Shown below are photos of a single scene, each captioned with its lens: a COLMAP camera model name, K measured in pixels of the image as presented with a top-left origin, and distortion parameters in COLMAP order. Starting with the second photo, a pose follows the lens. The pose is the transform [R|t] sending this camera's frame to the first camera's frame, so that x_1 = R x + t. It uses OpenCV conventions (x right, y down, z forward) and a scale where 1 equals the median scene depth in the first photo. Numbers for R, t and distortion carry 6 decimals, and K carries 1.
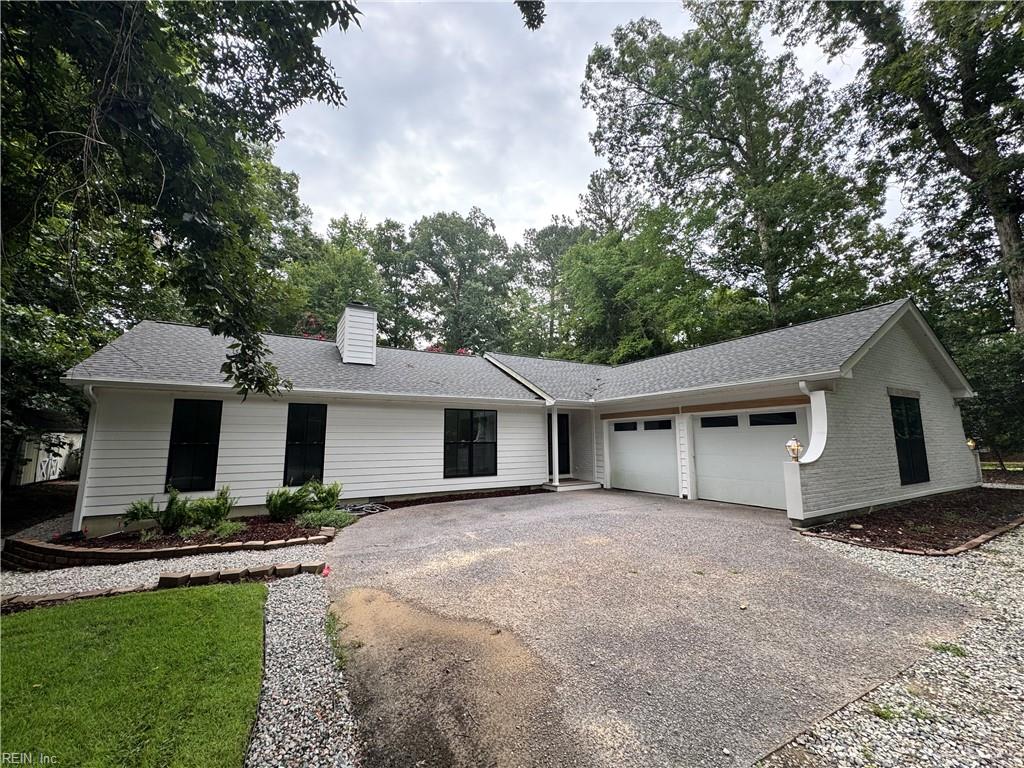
lens RADIAL K [[414.9, 0, 512.0], [0, 414.9, 384.0], [0, 0, 1]] dist [0.002217, 0.000541]
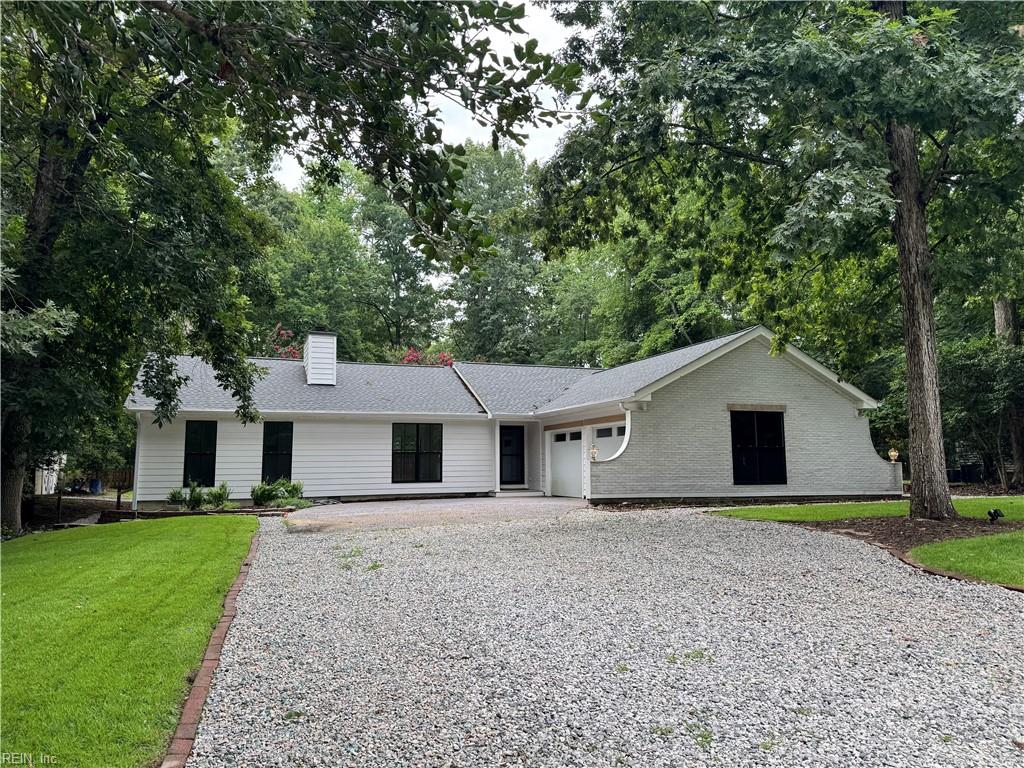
lens RADIAL K [[745.3, 0, 512.0], [0, 745.3, 384.0], [0, 0, 1]] dist [0.093909, -0.000957]
pose [[0.985271, -0.018987, -0.169944, 0.519228], [0.023709, 0.999386, 0.025803, -0.094393], [0.169350, -0.029452, 0.985116, -0.979925]]
